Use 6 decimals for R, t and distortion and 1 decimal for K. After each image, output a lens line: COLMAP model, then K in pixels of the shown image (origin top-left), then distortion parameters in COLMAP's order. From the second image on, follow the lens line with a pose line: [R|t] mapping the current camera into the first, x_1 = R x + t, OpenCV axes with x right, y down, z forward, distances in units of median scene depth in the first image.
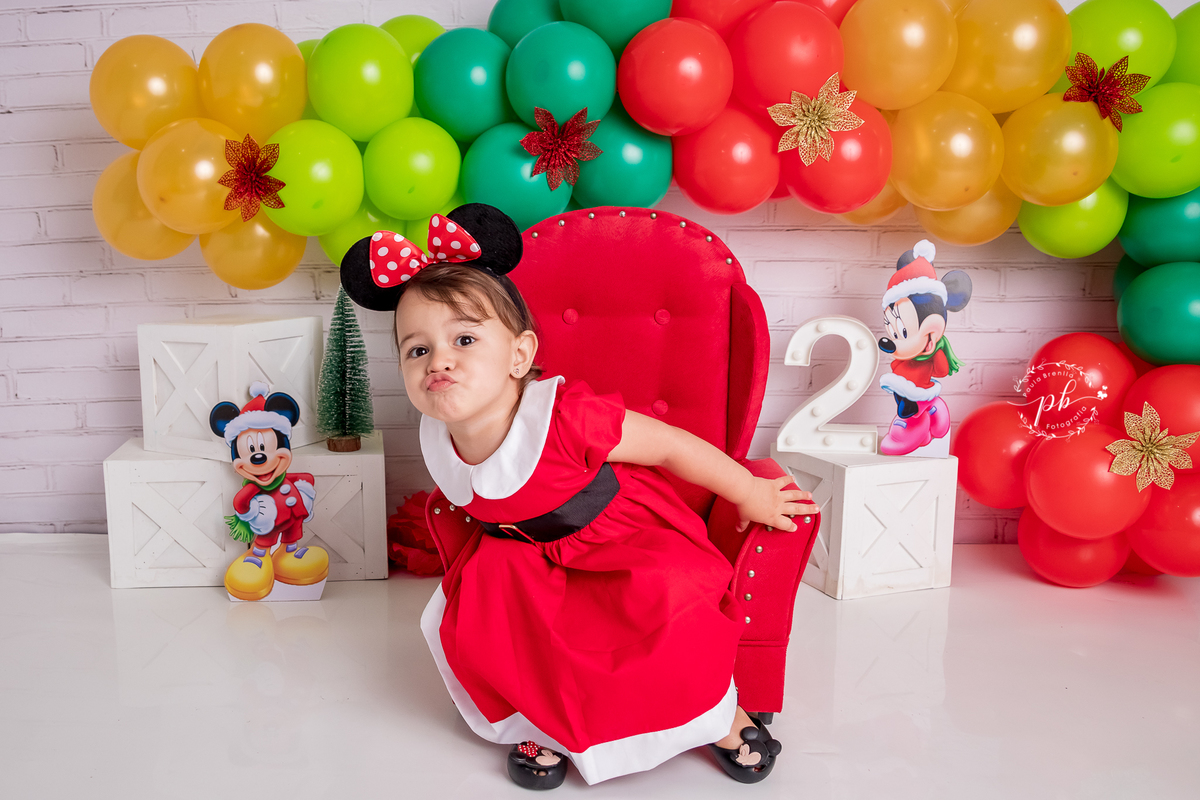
lens RADIAL K [[1148.8, 0, 488.7], [0, 1148.8, 390.0], [0, 0, 1]] dist [-0.063307, 0.000000]
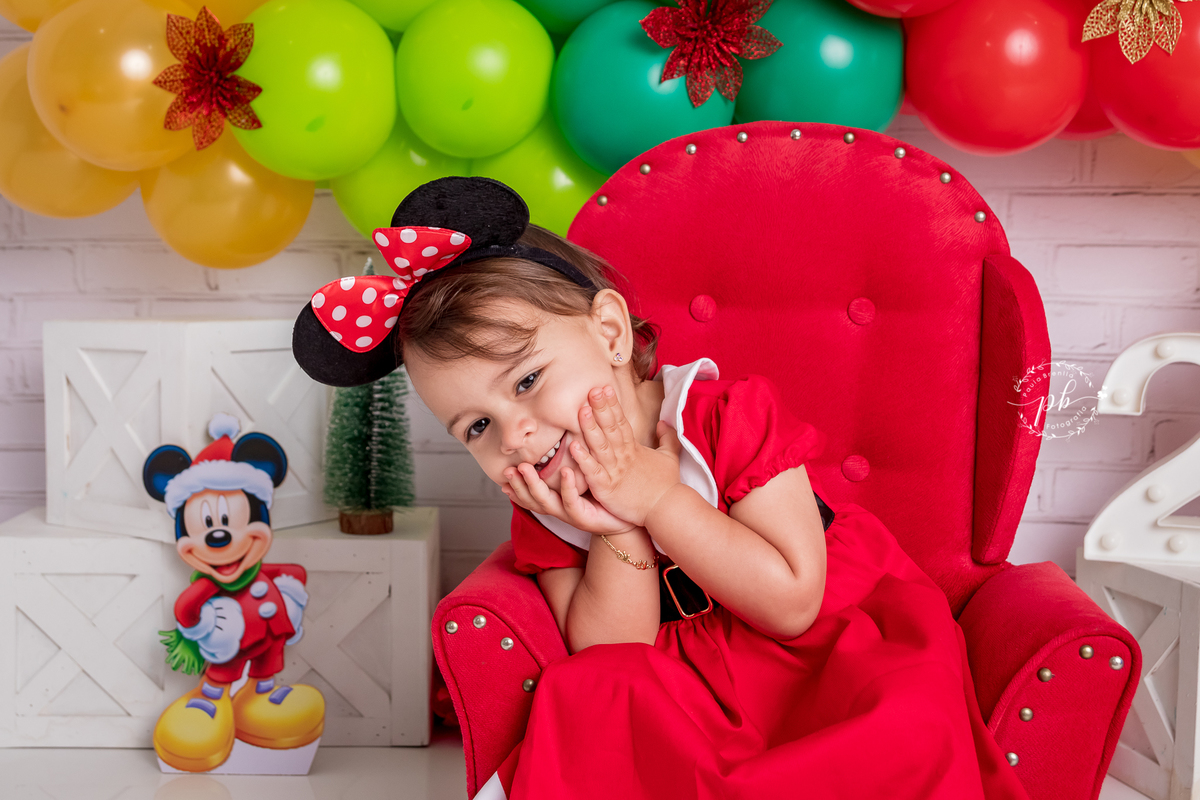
lens RADIAL K [[1728.1, 0, 560.1], [0, 1728.1, 397.7], [0, 0, 1]] dist [0.106264, 0.000000]
pose [[0.995887, 0.025579, -0.086920, 0.061998], [-0.030663, 0.997865, -0.057670, 0.032420], [0.085259, 0.060098, 0.994545, 0.078982]]
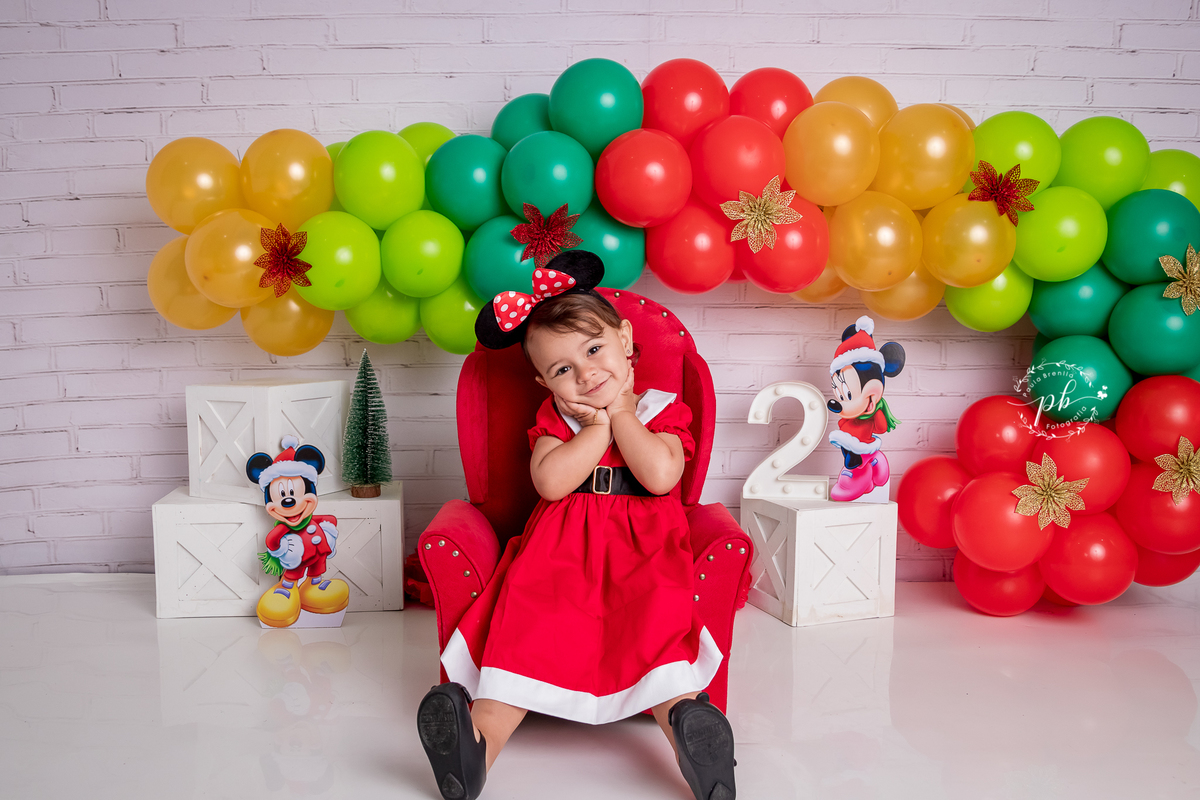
lens RADIAL K [[1110.1, 0, 586.3], [0, 1110.1, 395.9], [0, 0, 1]] dist [-0.063667, 0.010383]
pose [[0.999415, 0.004292, 0.033919, 0.059301], [-0.002338, 0.998345, -0.057454, 0.016088], [-0.034109, 0.057341, 0.997772, -0.120139]]
